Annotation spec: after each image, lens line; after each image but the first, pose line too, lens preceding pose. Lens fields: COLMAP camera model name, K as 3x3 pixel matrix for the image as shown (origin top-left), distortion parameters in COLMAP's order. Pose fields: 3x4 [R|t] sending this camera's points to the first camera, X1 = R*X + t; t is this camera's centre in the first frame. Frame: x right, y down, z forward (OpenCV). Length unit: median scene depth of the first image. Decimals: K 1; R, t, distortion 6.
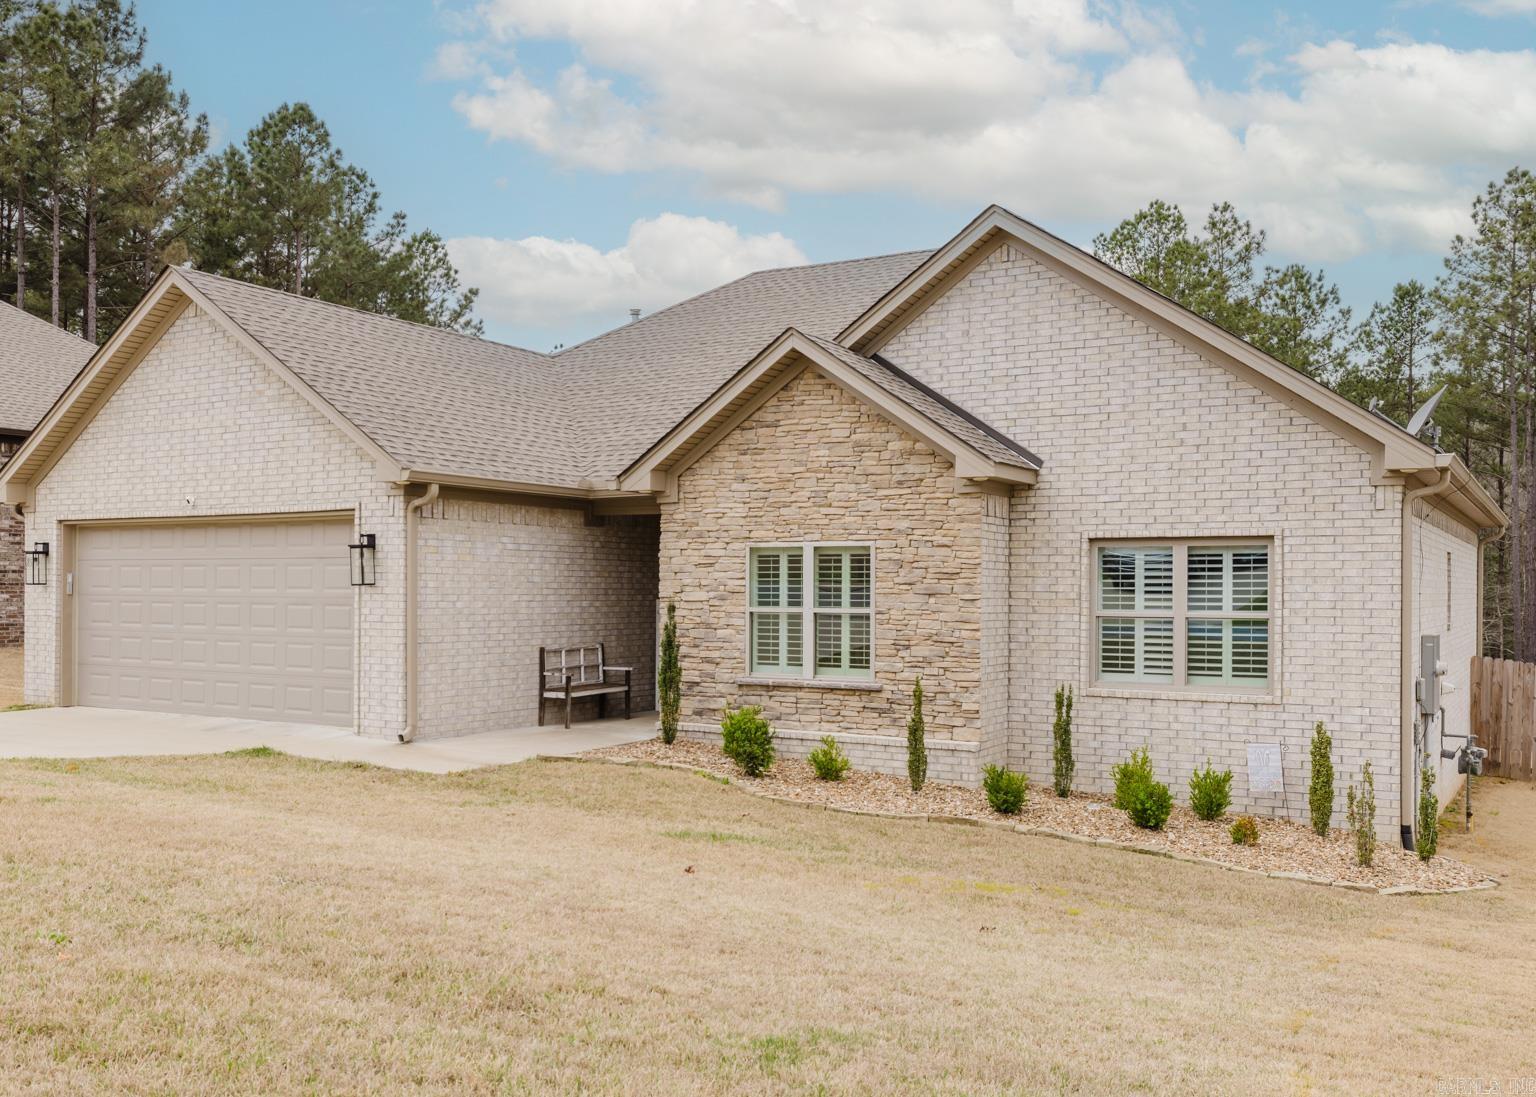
lens RADIAL K [[1419.7, 0, 770.2], [0, 1419.7, 609.4], [0, 0, 1]] dist [-0.003020, -0.007995]
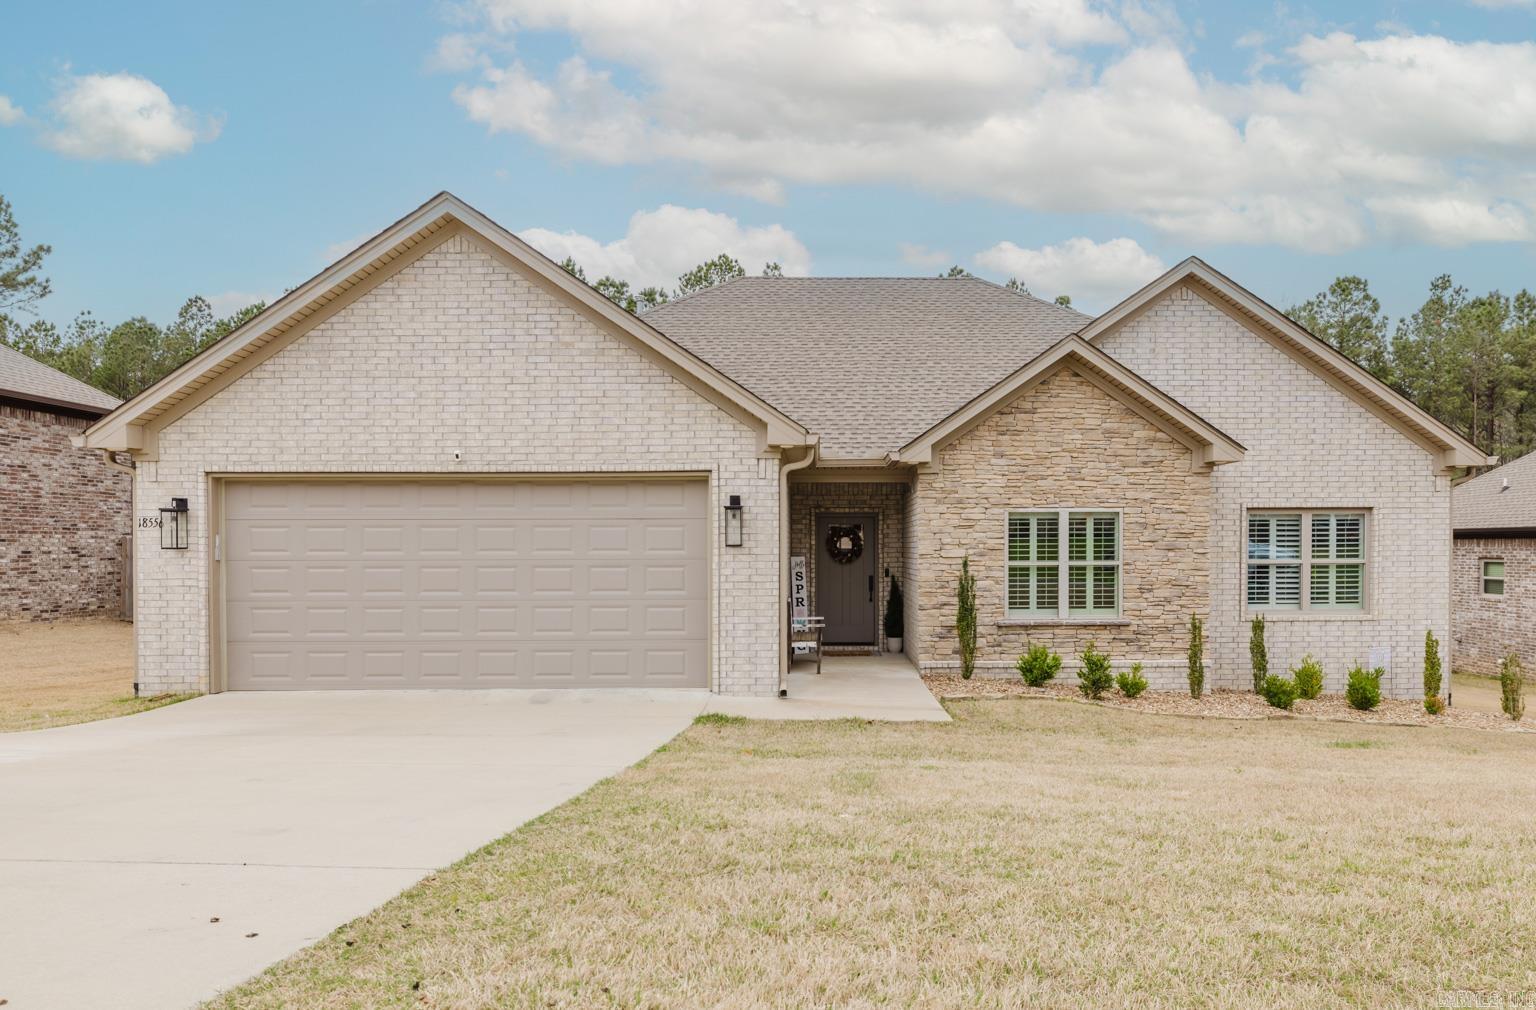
lens RADIAL K [[1068.9, 0, 835.1], [0, 1068.9, 580.9], [0, 0, 1]] dist [0.002325, -0.002195]
pose [[0.838409, -0.026022, 0.544420, -0.671762], [0.016467, 0.999613, 0.022419, -0.008534], [-0.544792, -0.009831, 0.838513, 0.335724]]
